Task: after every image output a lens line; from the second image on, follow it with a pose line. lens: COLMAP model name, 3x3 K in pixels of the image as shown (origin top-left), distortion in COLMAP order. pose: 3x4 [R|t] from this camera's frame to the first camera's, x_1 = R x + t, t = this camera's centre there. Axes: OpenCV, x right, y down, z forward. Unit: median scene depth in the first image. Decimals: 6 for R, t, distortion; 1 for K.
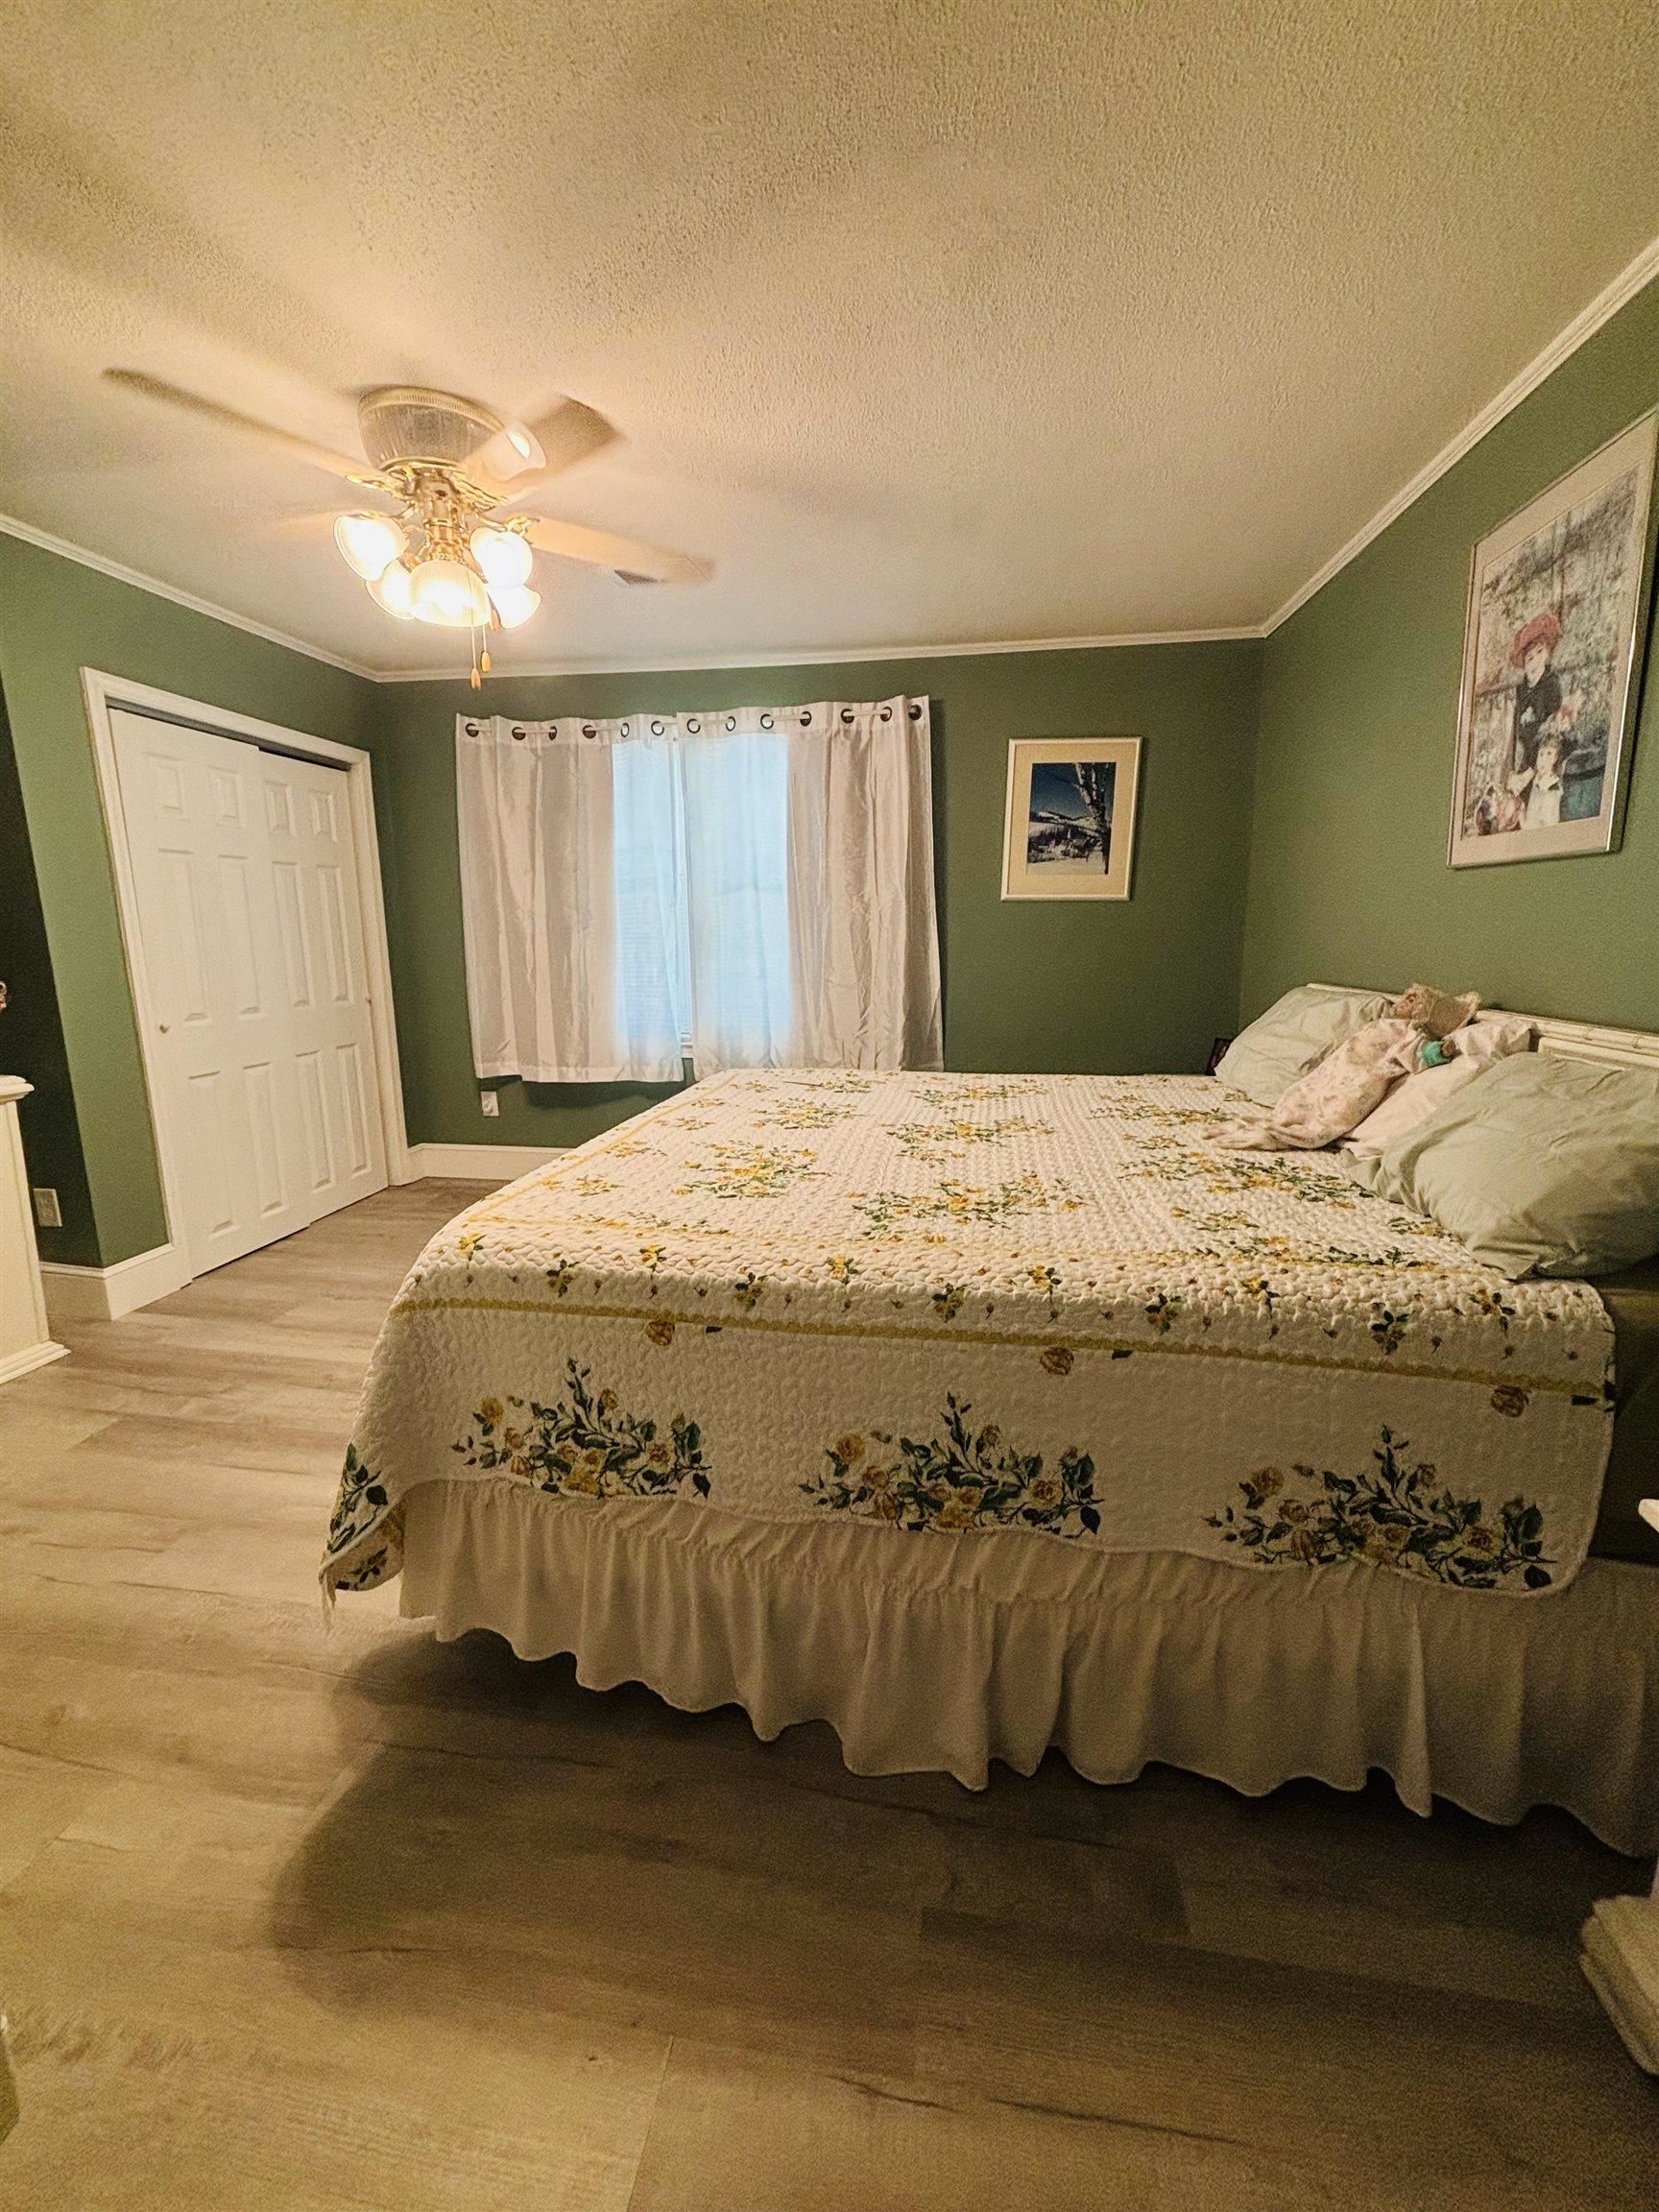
lens RADIAL K [[894.9, 0, 824.6], [0, 894.9, 1098.1], [0, 0, 1]] dist [0.004108, 0.000256]
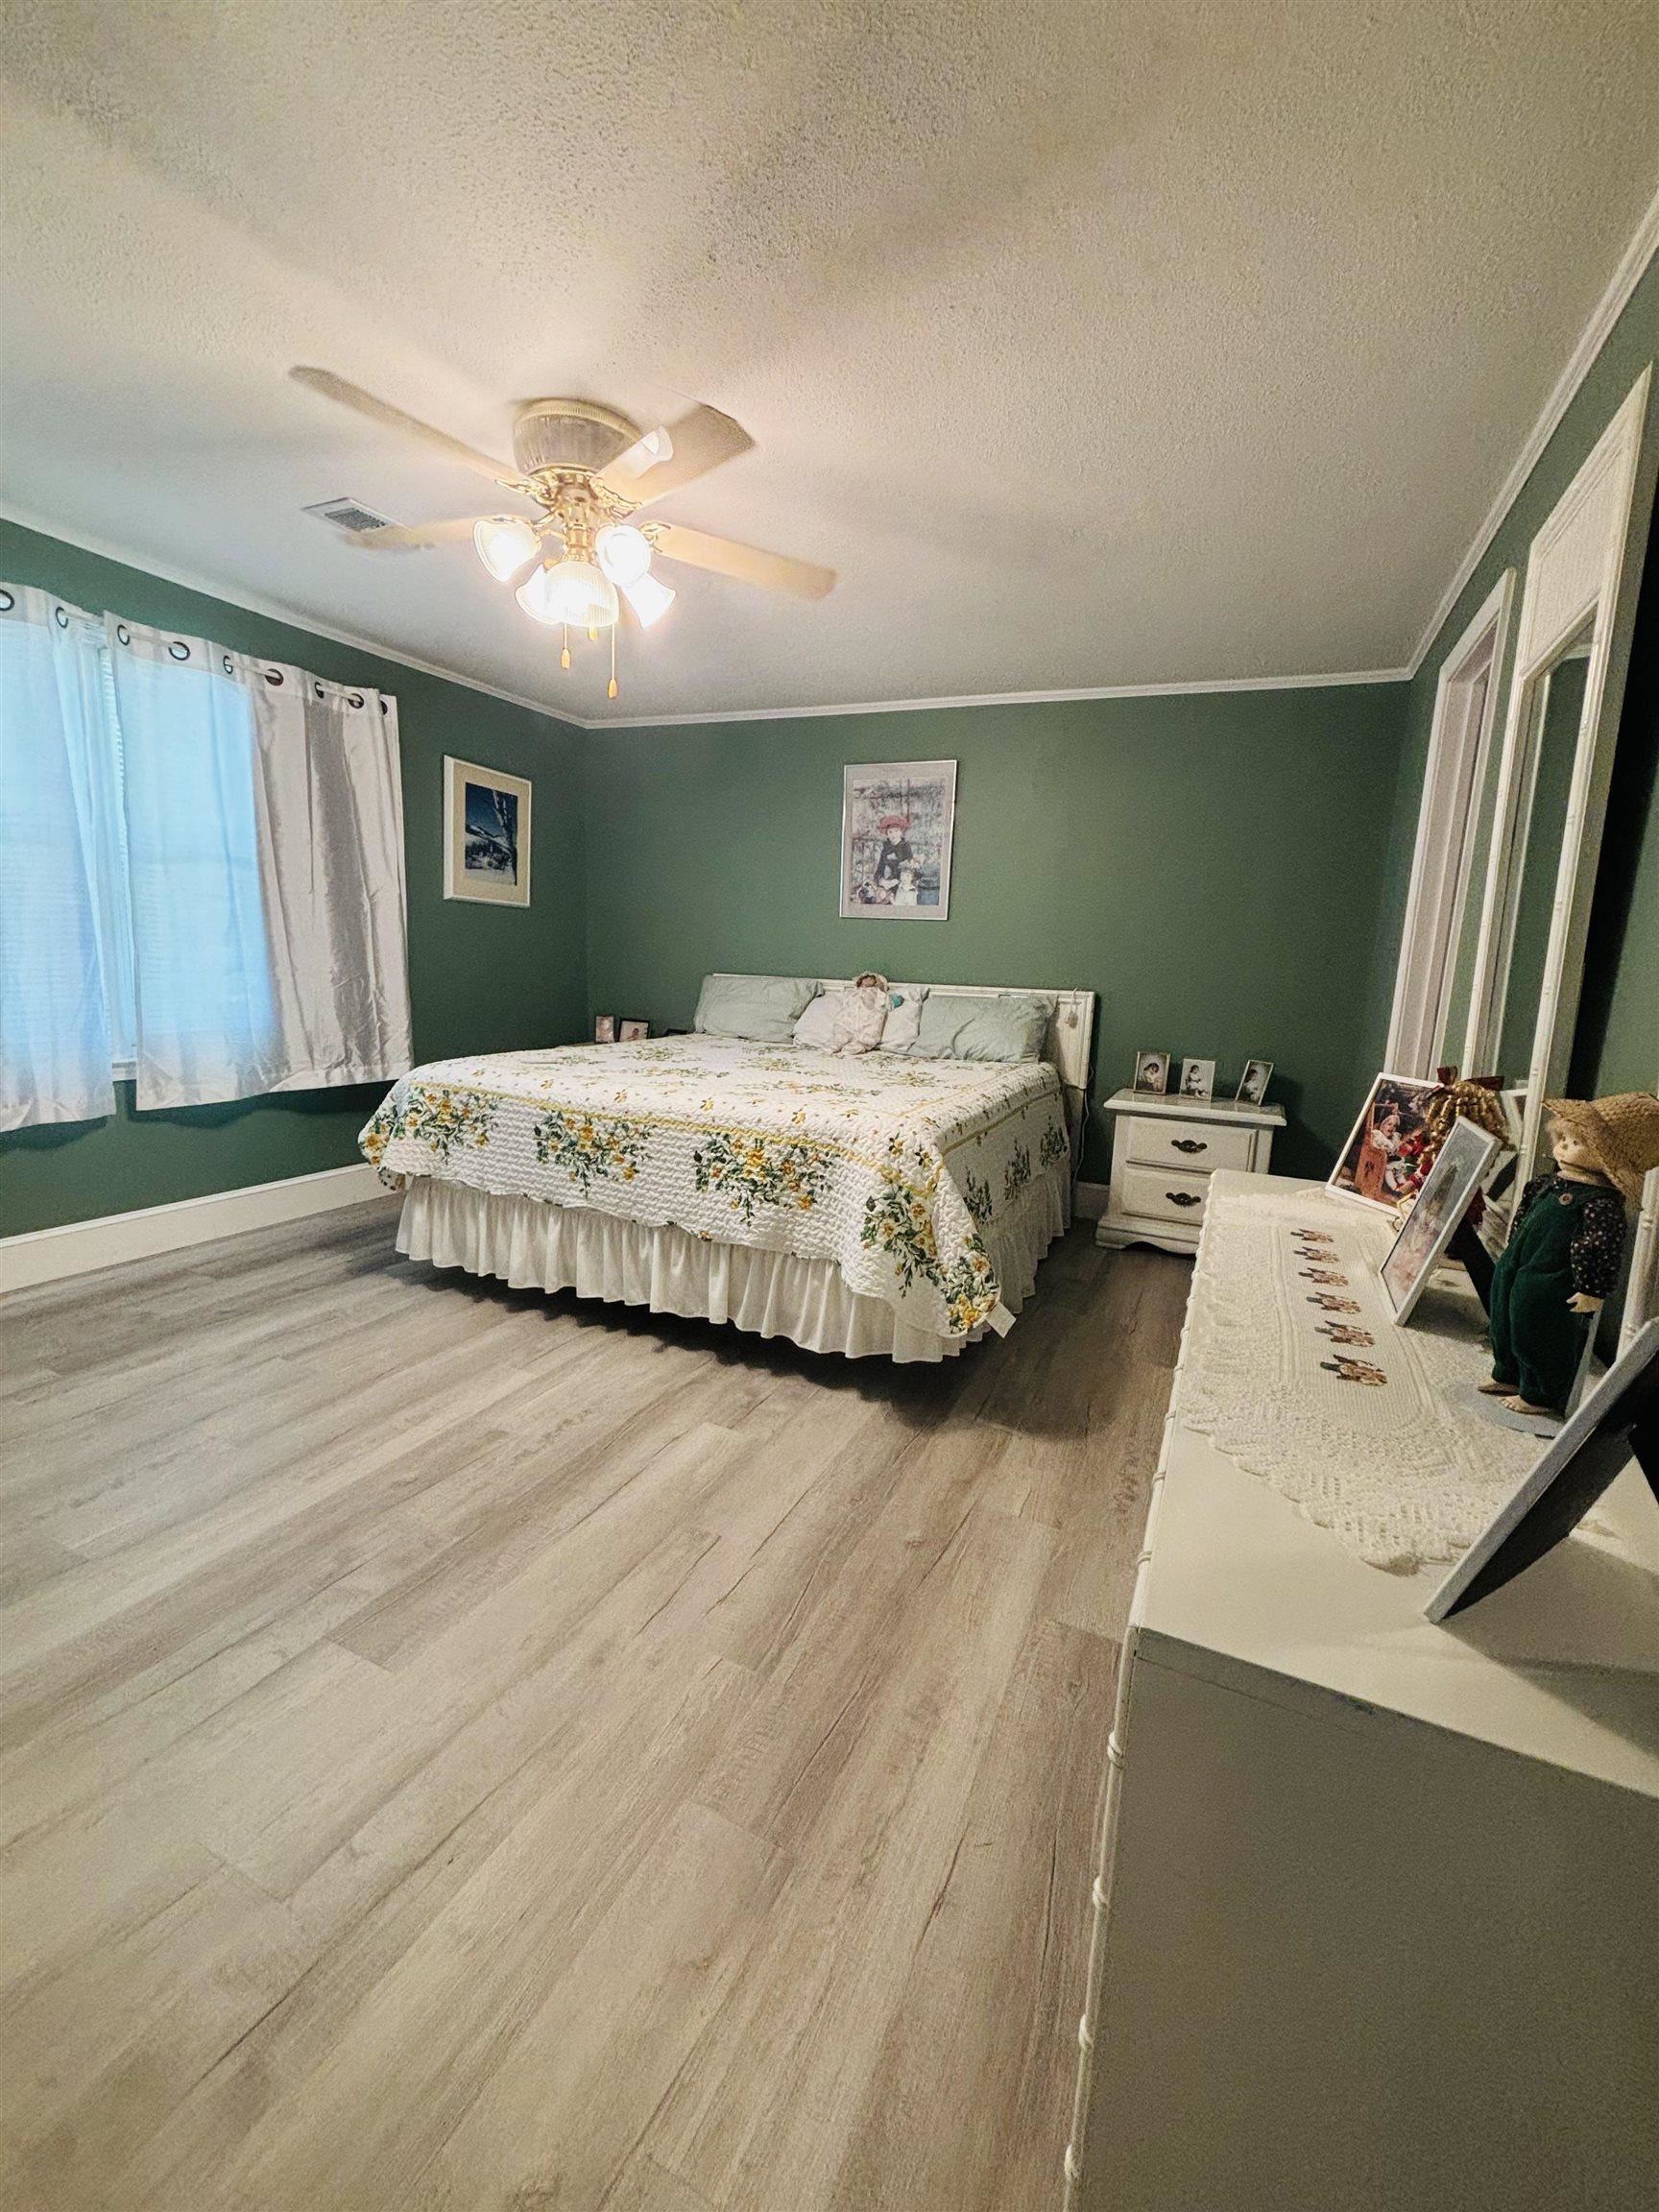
lens RADIAL K [[894.9, 0, 820.4], [0, 894.9, 1102.7], [0, 0, 1]] dist [0.004108, 0.000256]
pose [[0.281090, -0.143579, 0.948880, -0.790036], [0.133241, 0.985008, 0.109575, -0.035593], [-0.950387, 0.095629, 0.296006, 0.270751]]
